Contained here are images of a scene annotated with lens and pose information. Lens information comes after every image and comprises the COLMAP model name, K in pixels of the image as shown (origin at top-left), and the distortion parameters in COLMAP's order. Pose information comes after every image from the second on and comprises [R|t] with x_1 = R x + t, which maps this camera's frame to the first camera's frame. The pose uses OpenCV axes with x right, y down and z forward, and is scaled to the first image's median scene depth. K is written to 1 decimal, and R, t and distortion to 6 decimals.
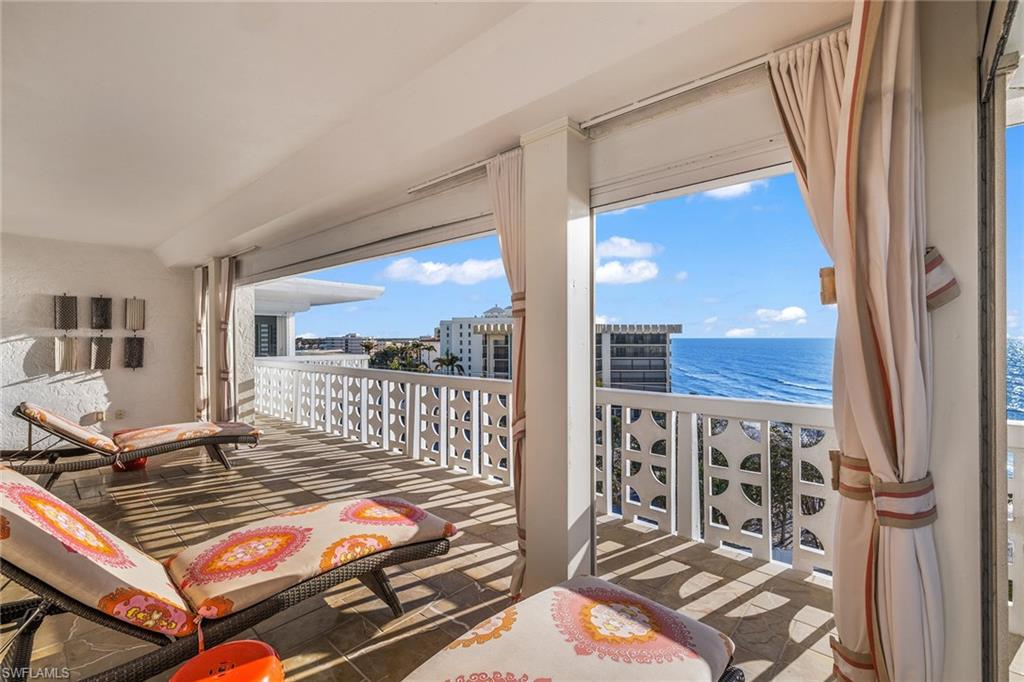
lens RADIAL K [[440.6, 0, 511.0], [0, 440.6, 339.5], [0, 0, 1]] dist [0.010983, 0.000299]
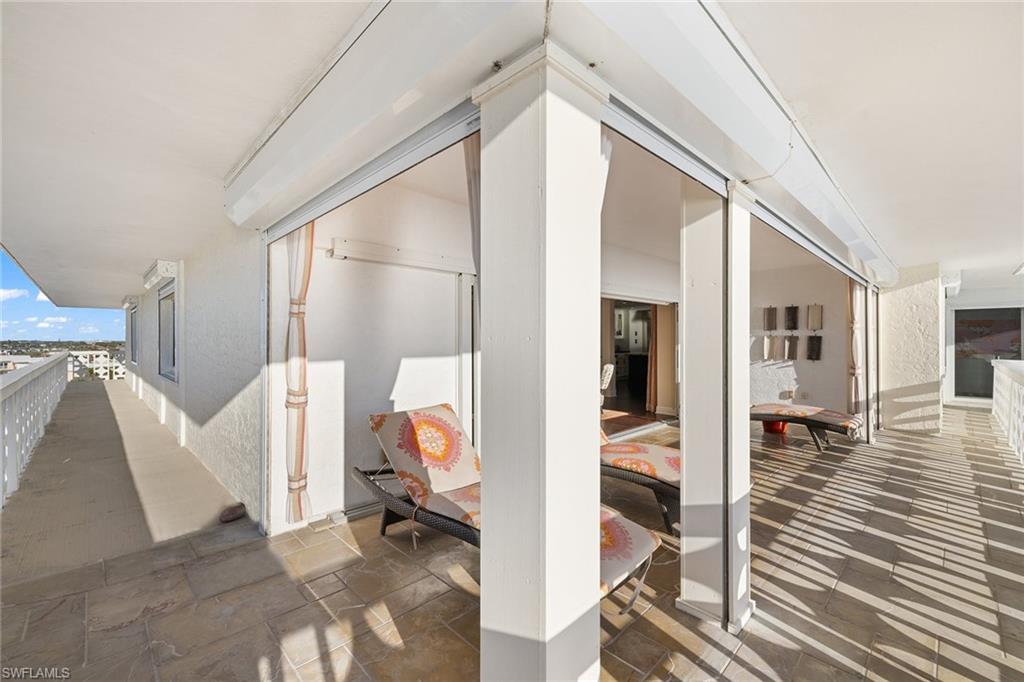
lens RADIAL K [[440.6, 0, 514.8], [0, 440.6, 339.9], [0, 0, 1]] dist [0.010983, 0.000299]
pose [[-0.052210, 0.002536, -0.998633, 0.465516], [-0.001299, 0.999996, 0.002608, 0.004856], [0.998635, 0.001433, -0.052207, 0.236331]]
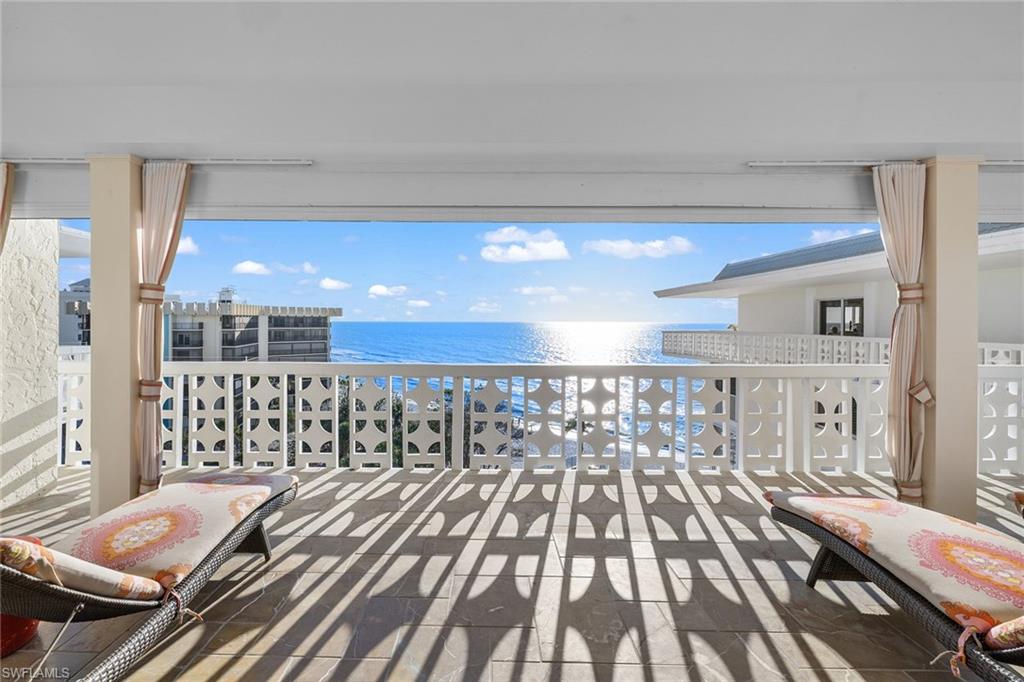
lens RADIAL K [[440.6, 0, 488.5], [0, 440.6, 324.8], [0, 0, 1]] dist [0.010983, 0.000299]
pose [[0.753852, 0.000431, 0.657044, -0.683375], [-0.003491, 0.999988, 0.003349, 0.002588], [-0.657035, -0.004818, 0.753844, 0.355515]]
